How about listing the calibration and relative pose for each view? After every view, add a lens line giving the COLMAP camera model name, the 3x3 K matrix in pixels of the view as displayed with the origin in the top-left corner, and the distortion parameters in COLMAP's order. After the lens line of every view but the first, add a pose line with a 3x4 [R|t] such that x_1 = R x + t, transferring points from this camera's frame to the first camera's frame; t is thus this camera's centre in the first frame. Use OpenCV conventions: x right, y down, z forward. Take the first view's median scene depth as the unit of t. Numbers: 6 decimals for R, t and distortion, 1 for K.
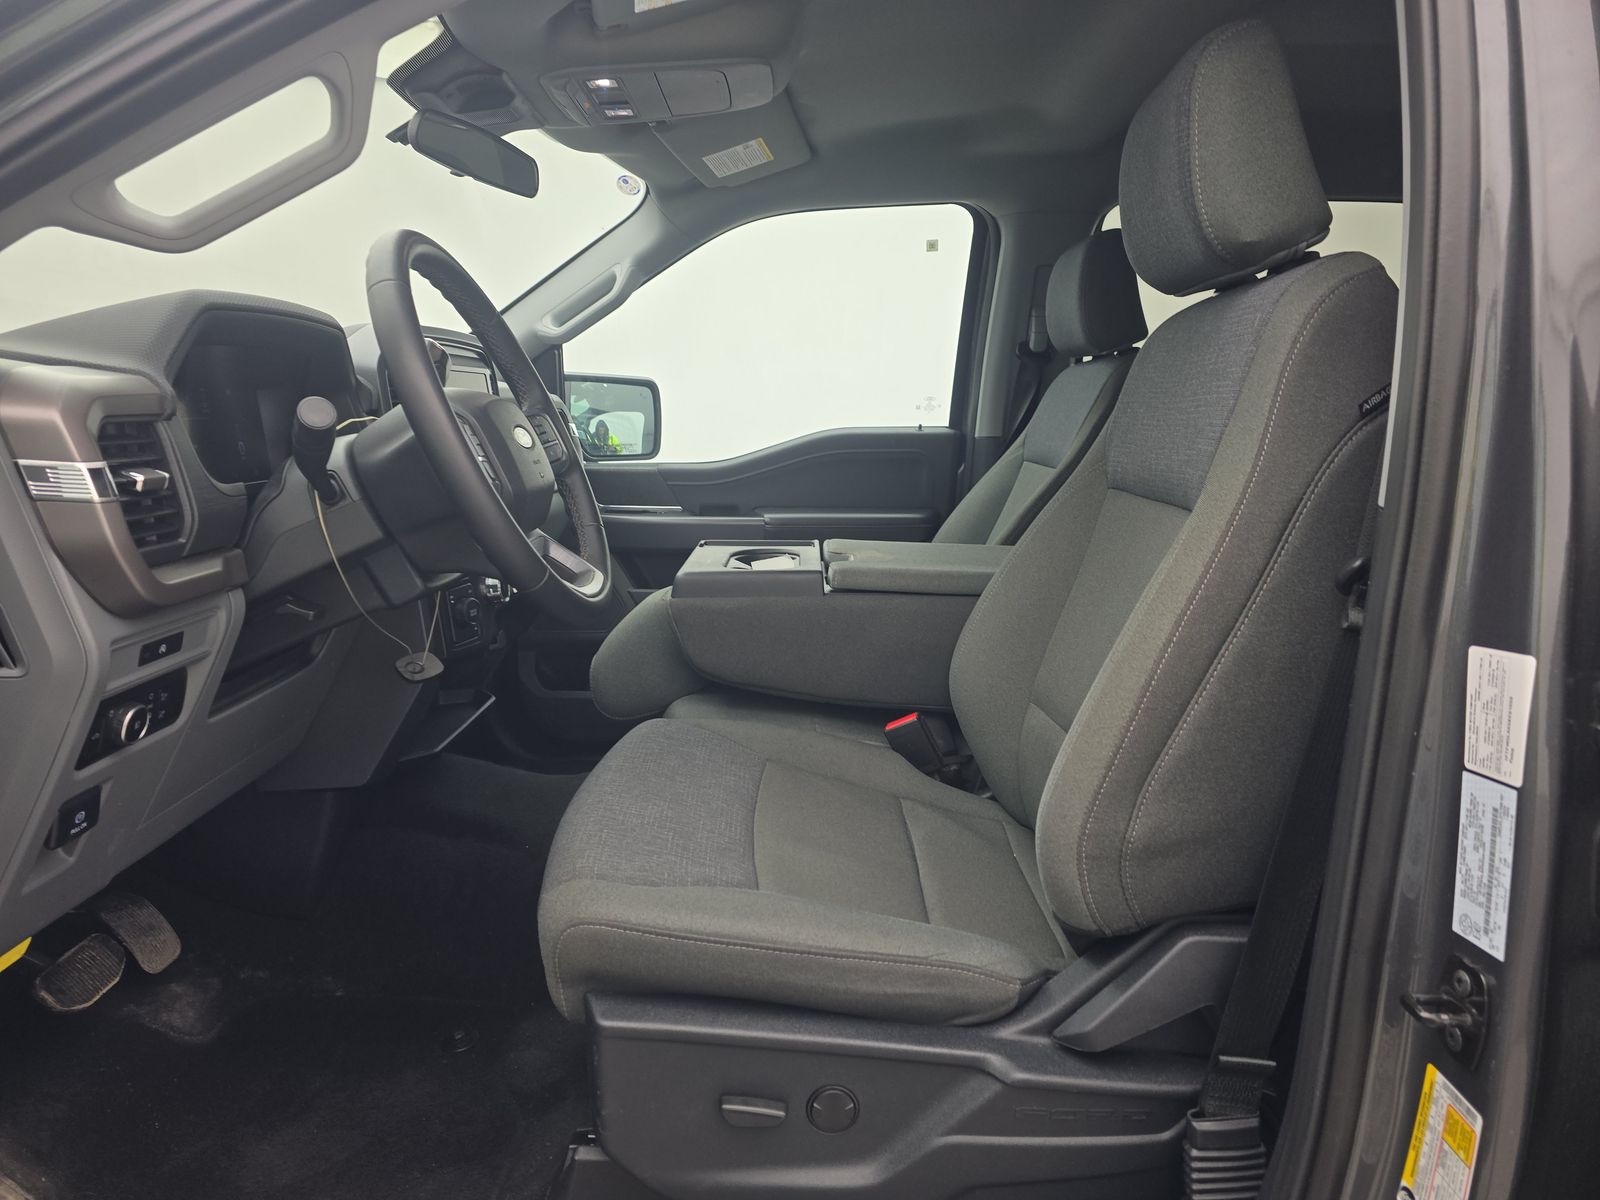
lens RADIAL K [[1086.1, 0, 789.6], [0, 1086.1, 596.7], [0, 0, 1]] dist [0.048025, -0.037271]
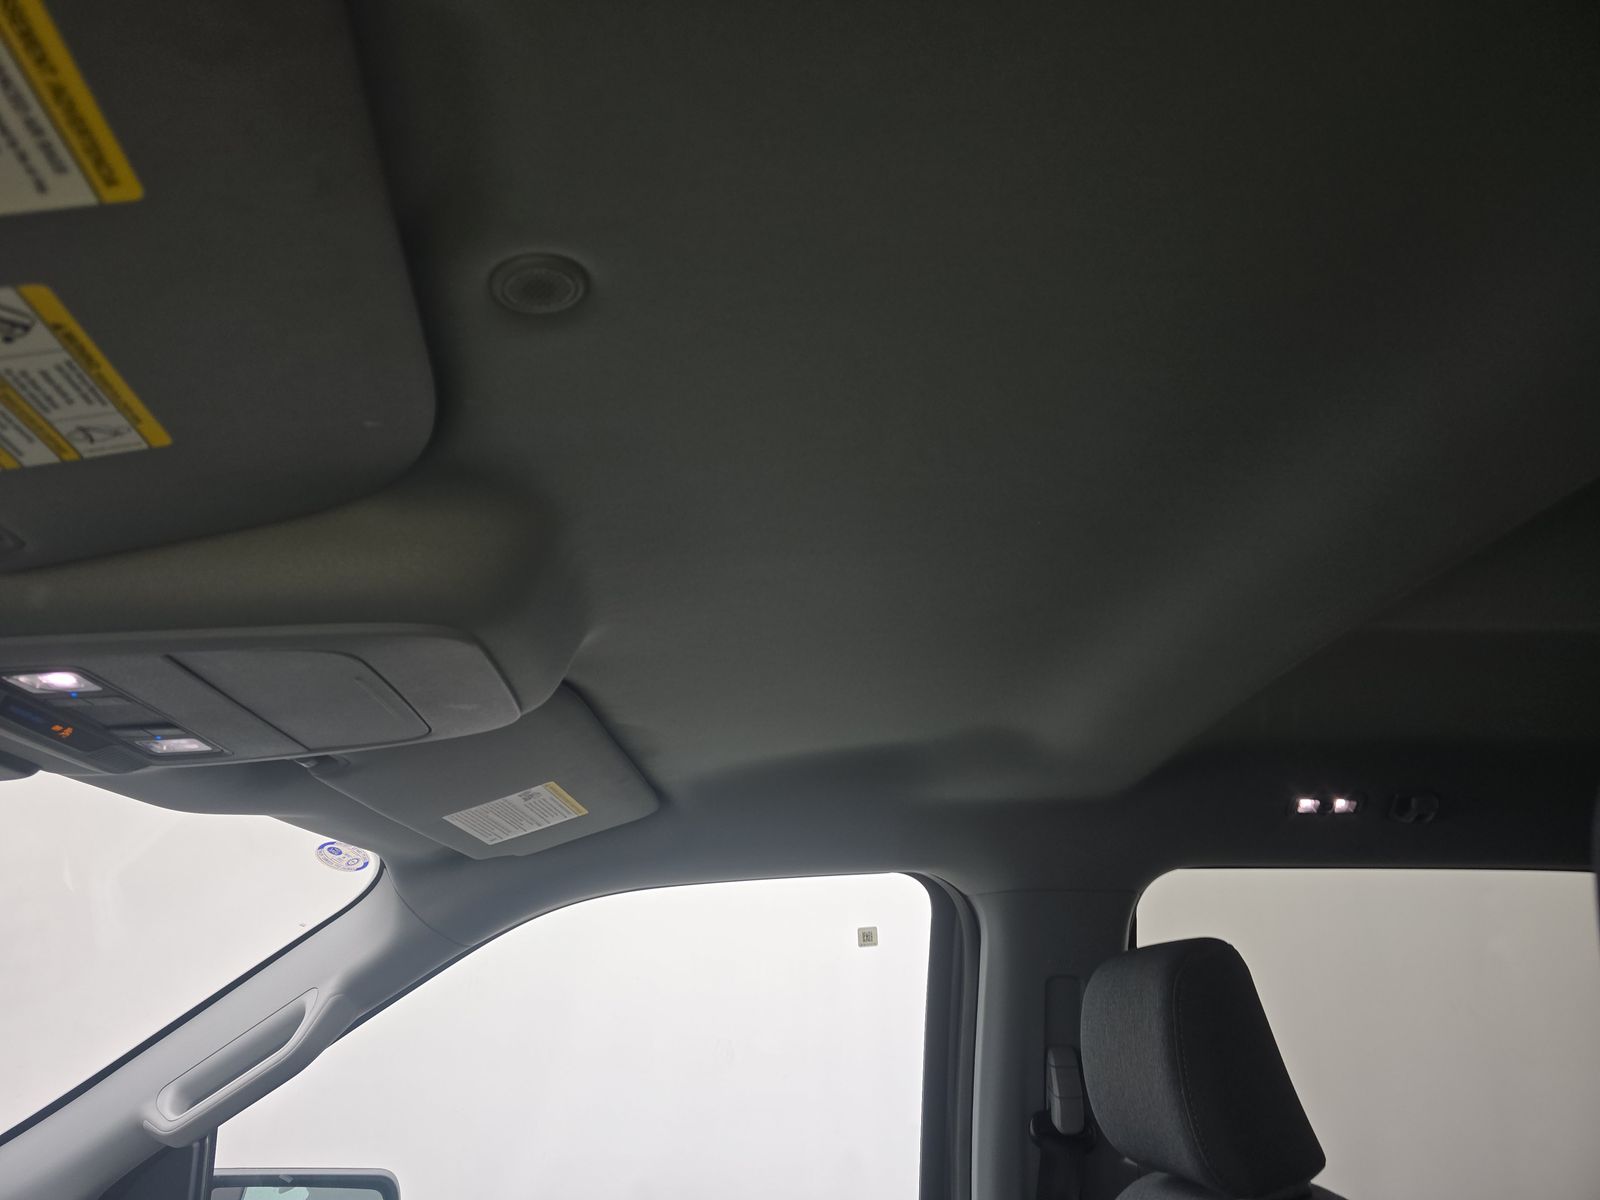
lens RADIAL K [[1086.1, 0, 789.6], [0, 1086.1, 596.7], [0, 0, 1]] dist [0.048025, -0.037271]
pose [[0.998049, 0.004414, 0.062284, 0.051261], [0.028548, 0.854885, -0.518032, -0.180536], [-0.055532, 0.518799, 0.853091, 0.406952]]
